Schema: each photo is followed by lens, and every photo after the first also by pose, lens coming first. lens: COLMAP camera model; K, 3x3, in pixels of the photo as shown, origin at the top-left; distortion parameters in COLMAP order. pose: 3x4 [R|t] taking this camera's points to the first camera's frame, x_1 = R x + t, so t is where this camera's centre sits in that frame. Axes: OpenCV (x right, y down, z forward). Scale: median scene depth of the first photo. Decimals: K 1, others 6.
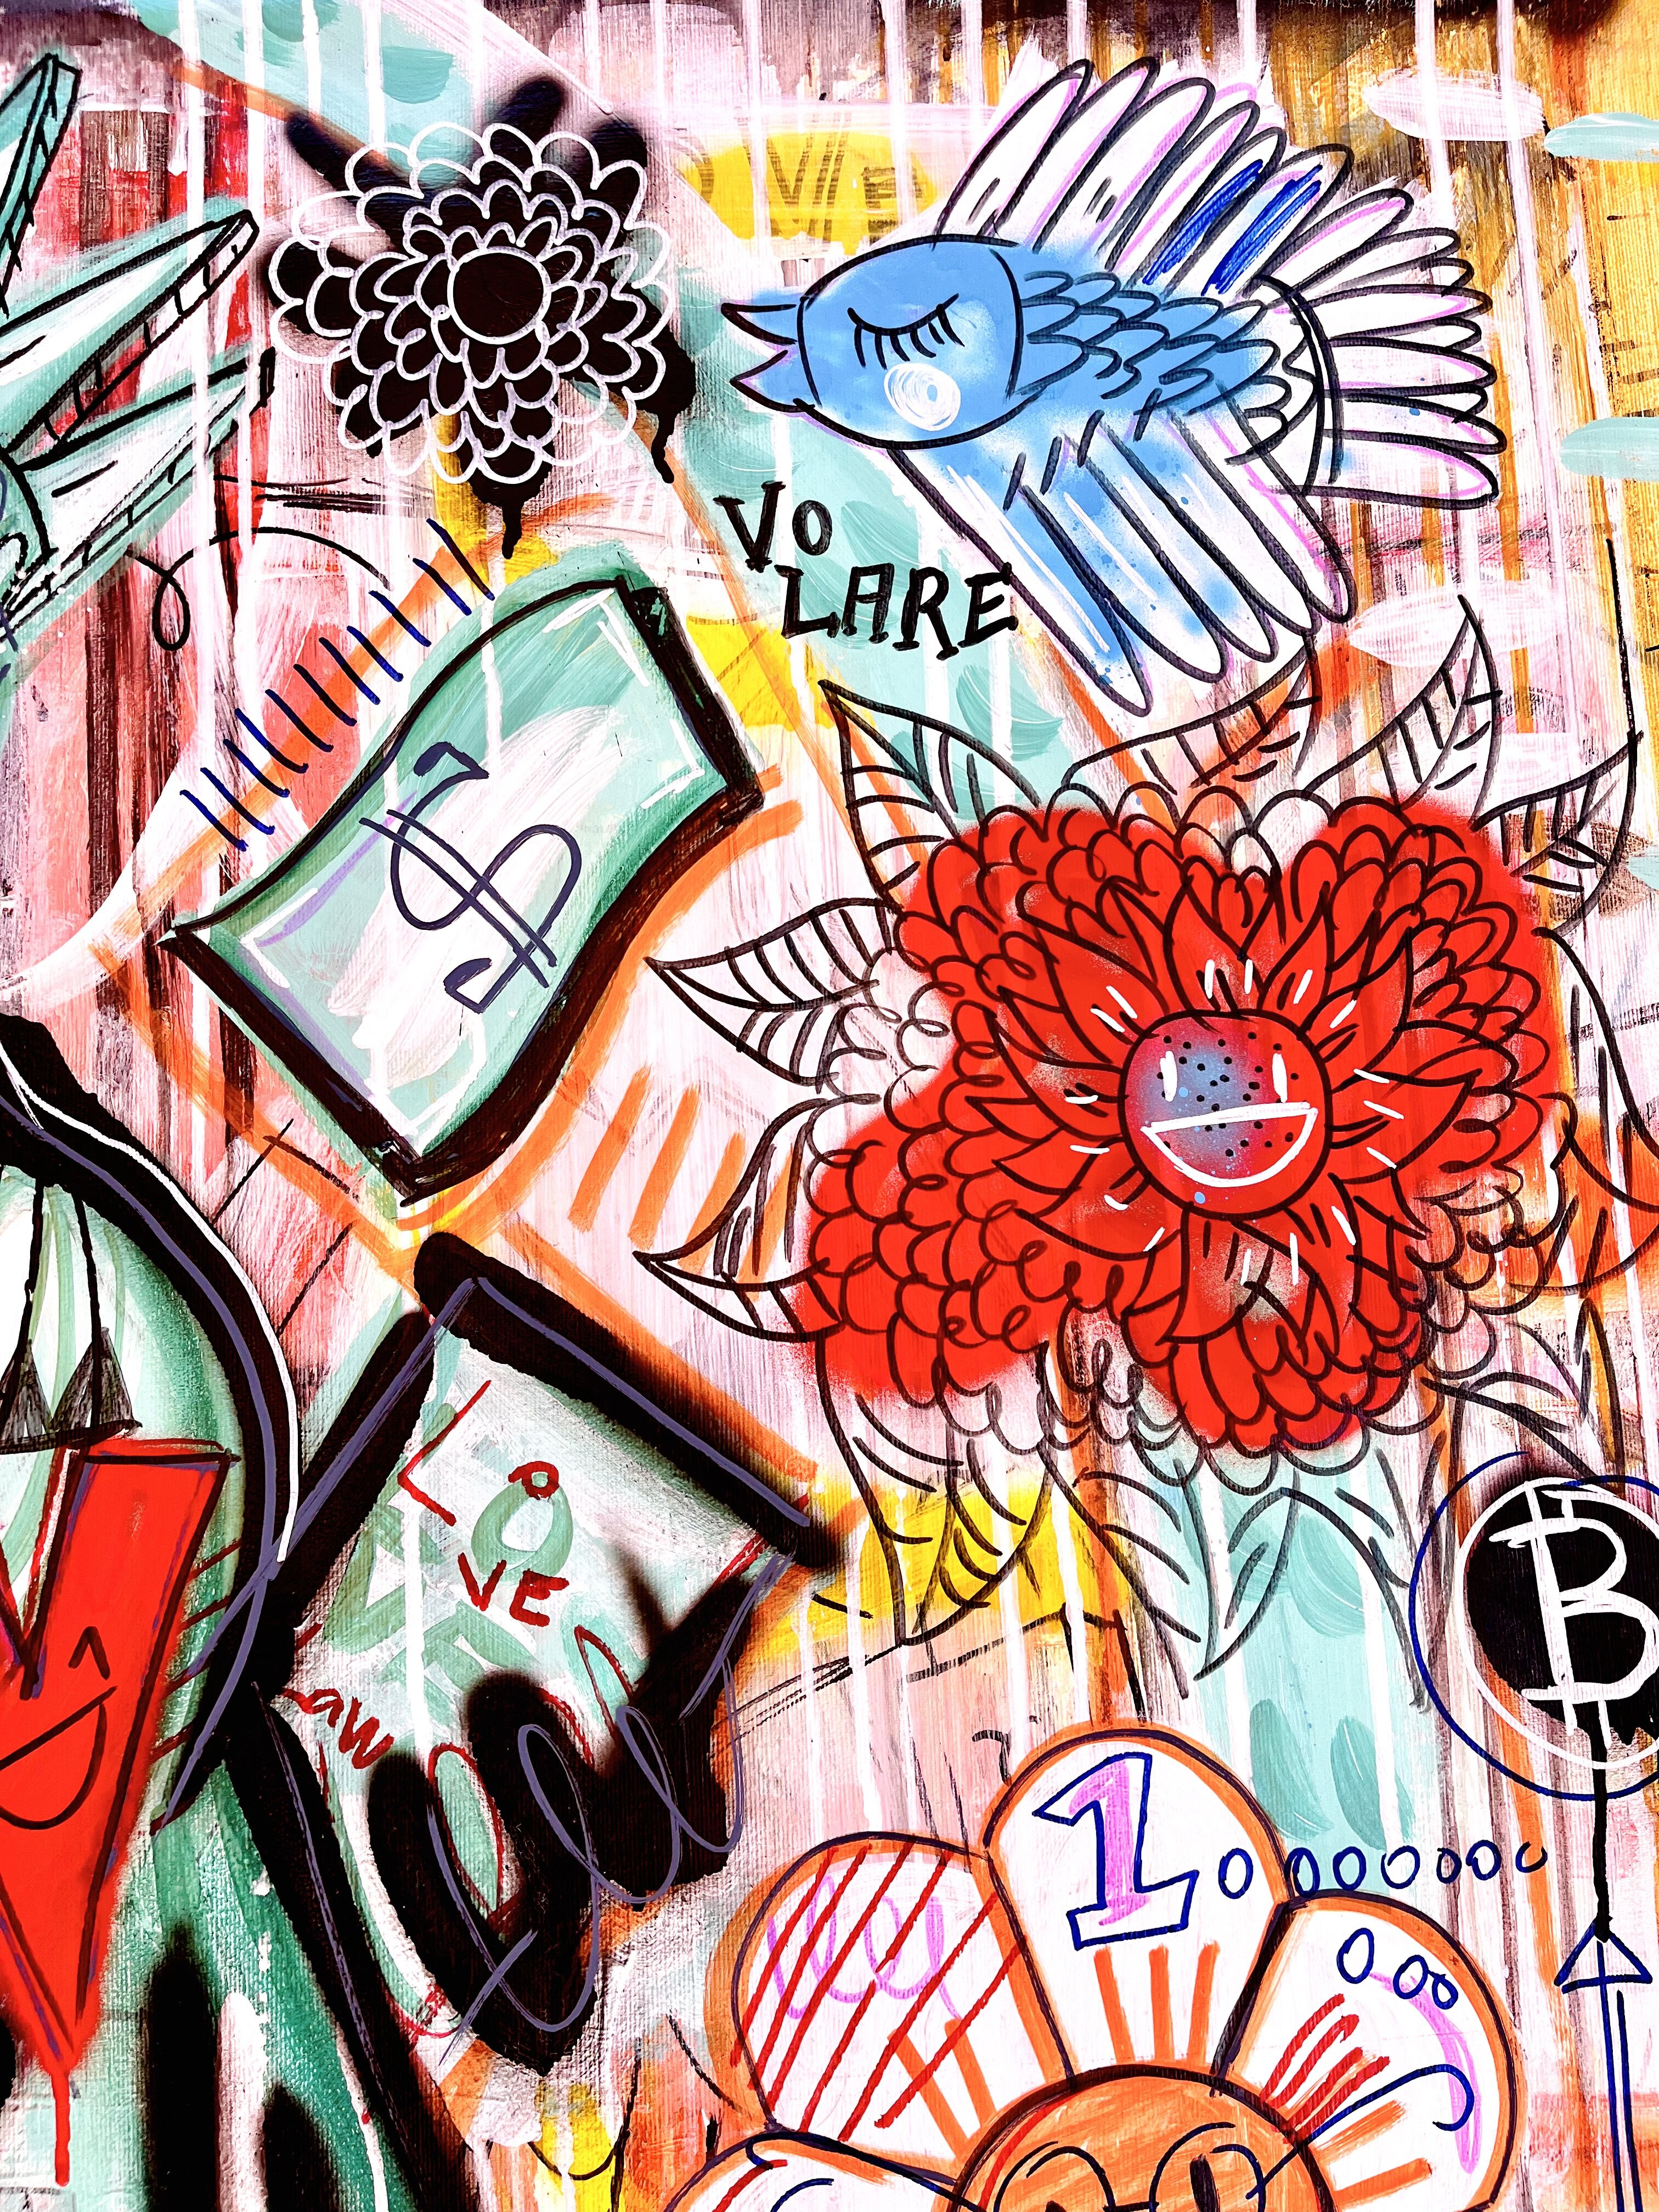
lens RADIAL K [[1646.9, 0, 819.3], [0, 1646.9, 1100.8], [0, 0, 1]] dist [0.061218, -0.095910]
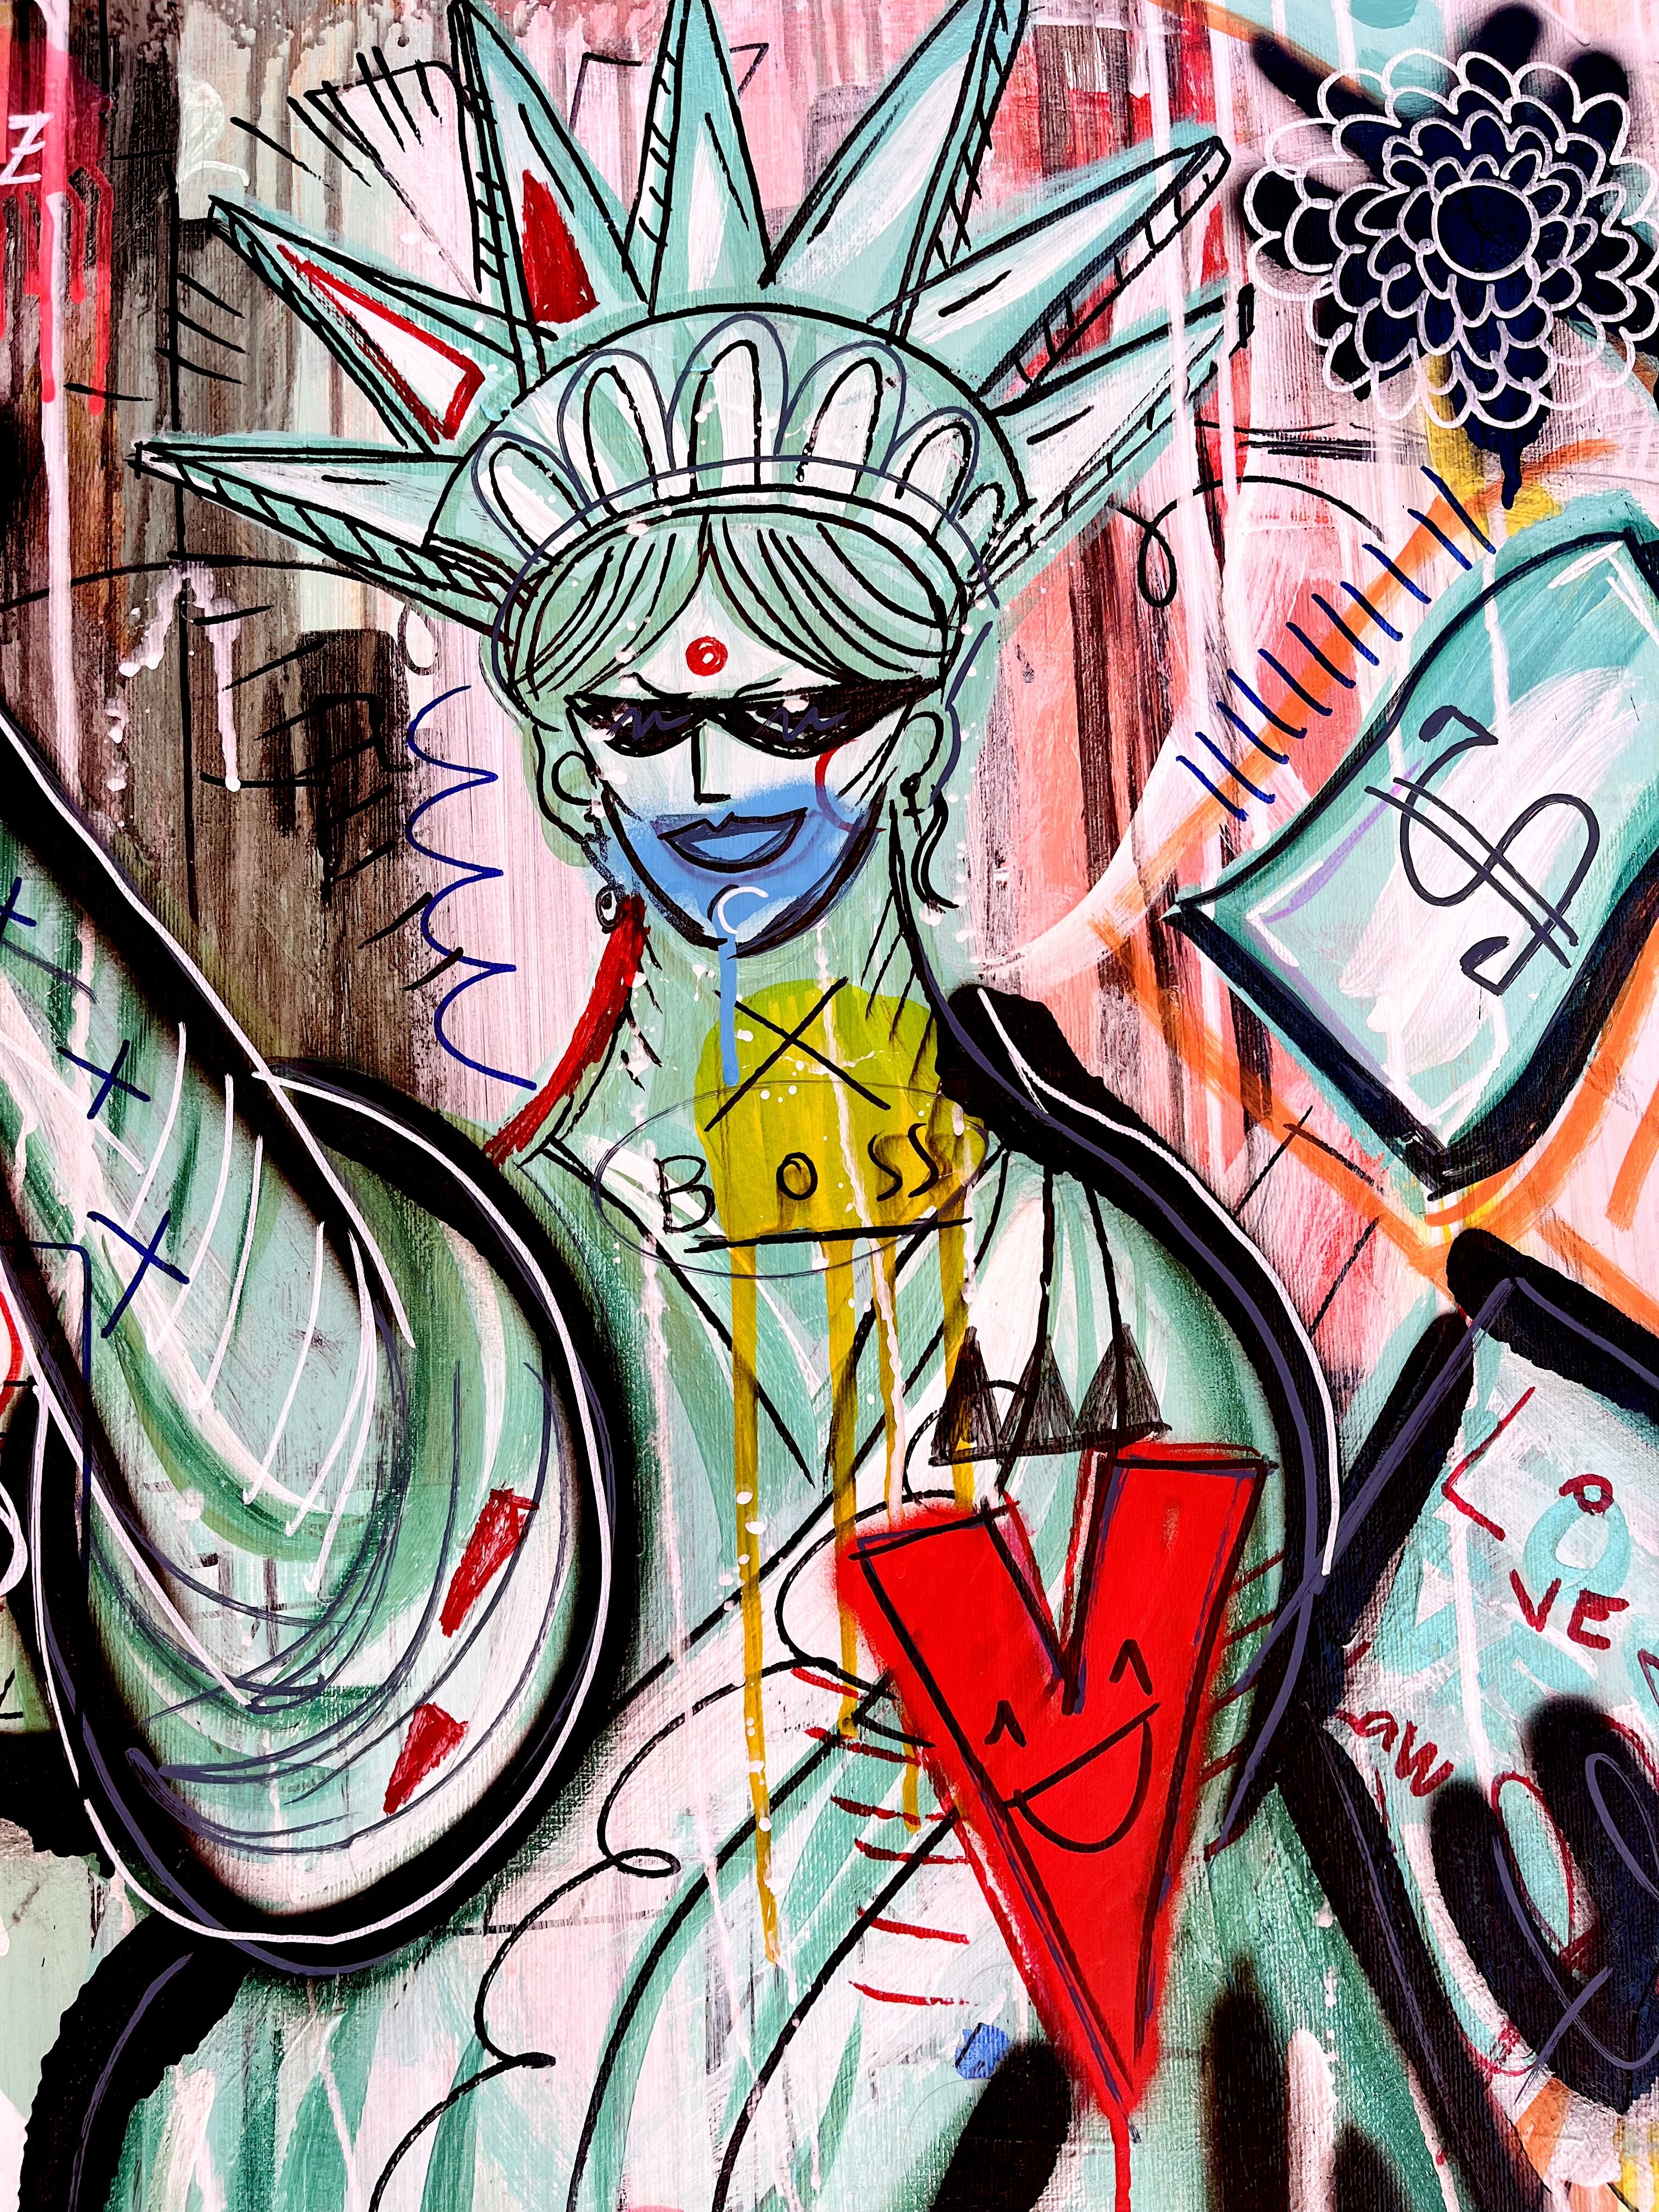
lens RADIAL K [[1646.9, 0, 819.3], [0, 1646.9, 1100.8], [0, 0, 1]] dist [0.061218, -0.095910]
pose [[0.999888, 0.011230, -0.009854, -0.605318], [-0.011098, 0.999849, 0.013392, -0.001584], [0.010003, -0.013281, 0.999862, 0.056662]]
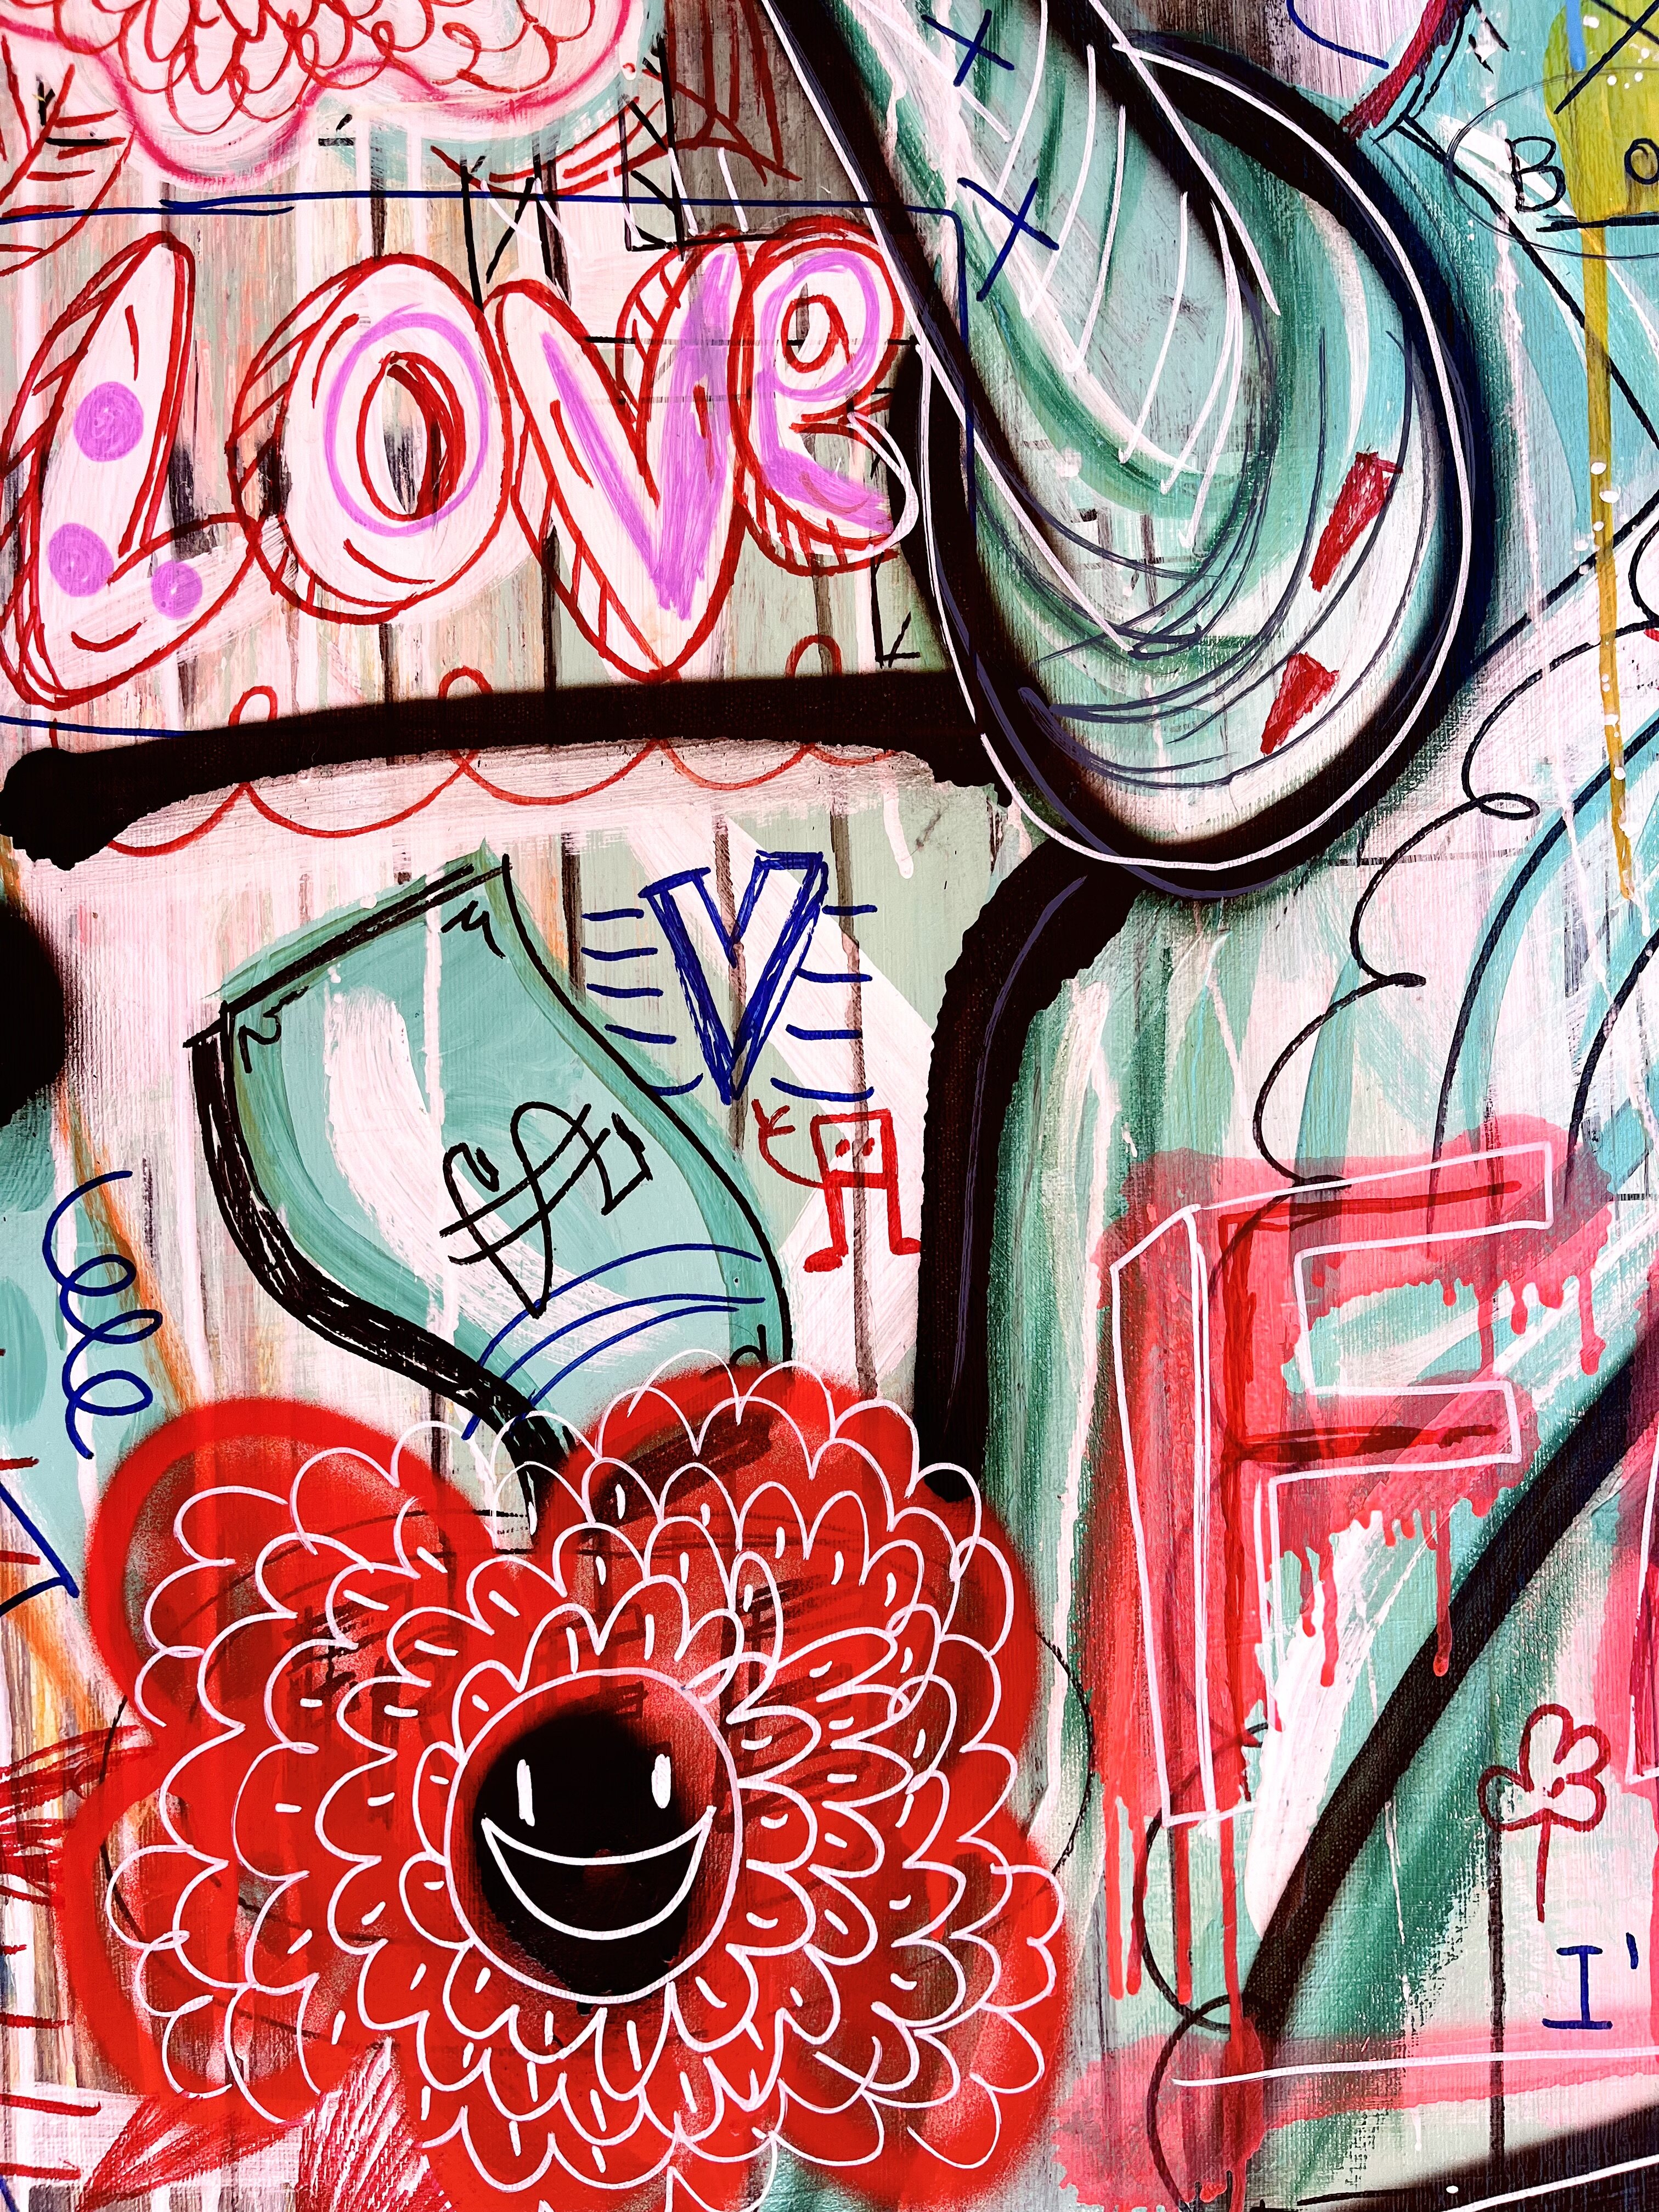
lens RADIAL K [[1646.9, 0, 819.3], [0, 1646.9, 1100.8], [0, 0, 1]] dist [0.061218, -0.095910]
pose [[0.999813, 0.015680, -0.011335, -1.093074], [-0.014440, 0.994650, 0.102284, 0.513292], [0.012878, -0.102101, 0.994691, -0.011984]]
